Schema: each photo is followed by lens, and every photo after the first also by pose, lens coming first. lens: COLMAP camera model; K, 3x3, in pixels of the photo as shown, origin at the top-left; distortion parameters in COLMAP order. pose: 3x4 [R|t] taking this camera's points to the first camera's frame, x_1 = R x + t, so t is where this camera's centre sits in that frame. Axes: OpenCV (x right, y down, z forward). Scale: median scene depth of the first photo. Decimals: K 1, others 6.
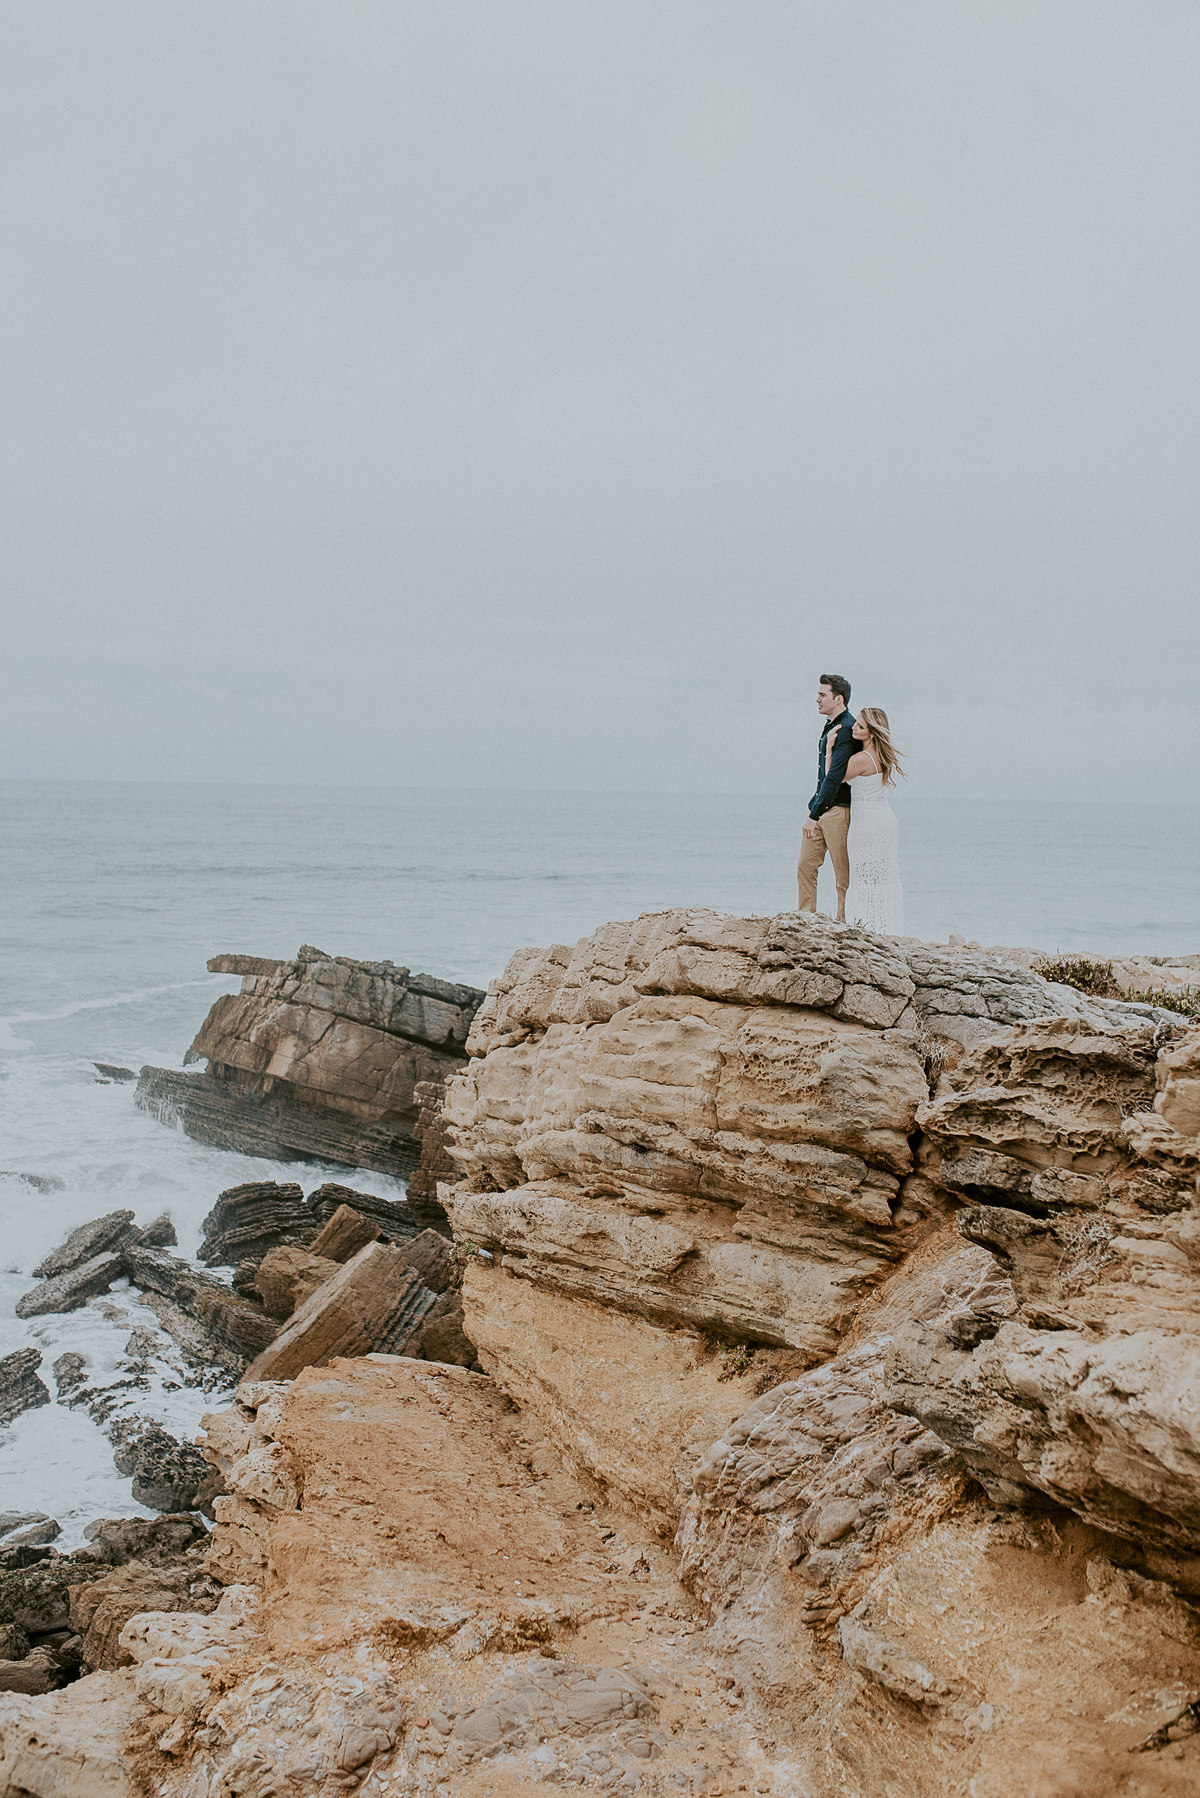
lens RADIAL K [[1721.1, 0, 597.4], [0, 1721.1, 905.3], [0, 0, 1]] dist [-0.030417, 0.000000]
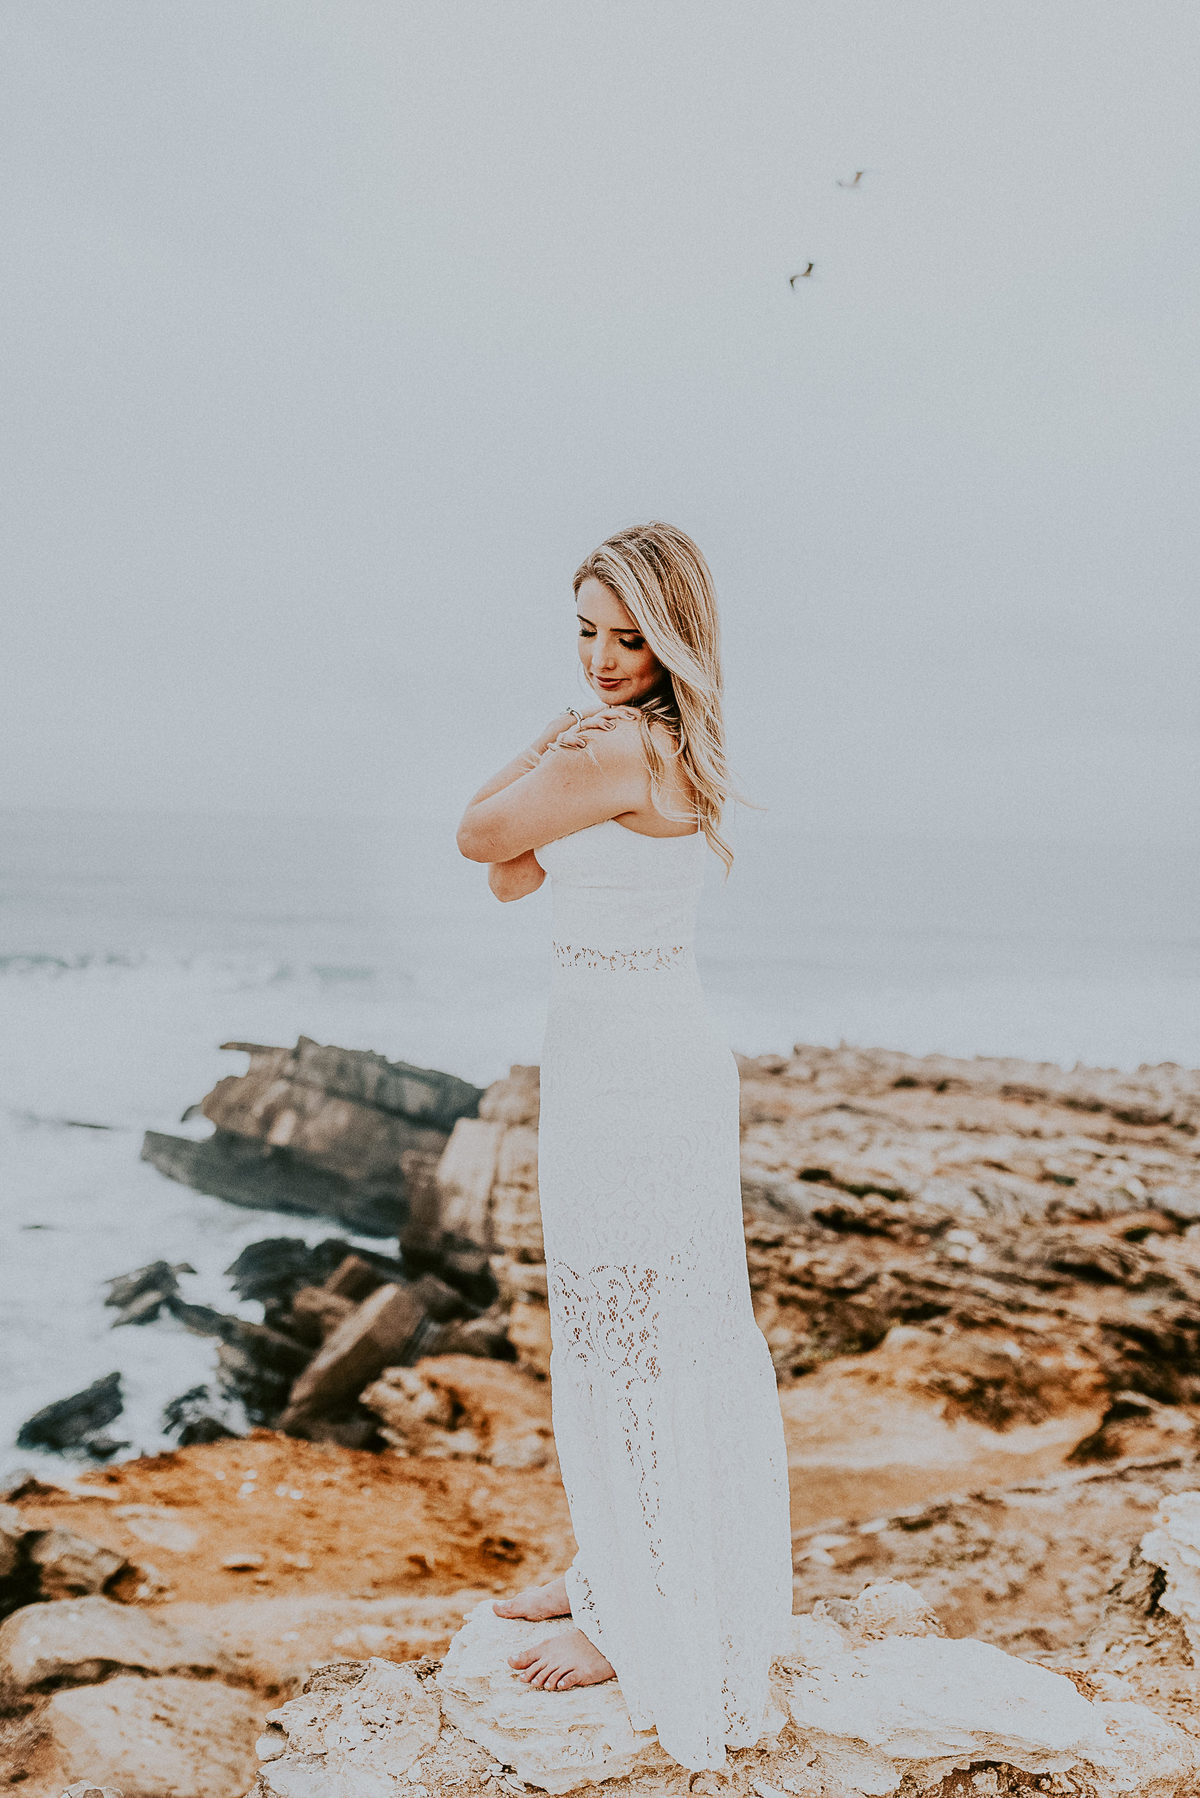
lens RADIAL K [[1721.1, 0, 593.0], [0, 1721.1, 896.7], [0, 0, 1]] dist [-0.030417, 0.000000]
pose [[0.999213, 0.006729, 0.039089, -0.016013], [-0.005731, 0.999656, -0.025610, -0.042194], [-0.039248, 0.025366, 0.998907, -0.200838]]
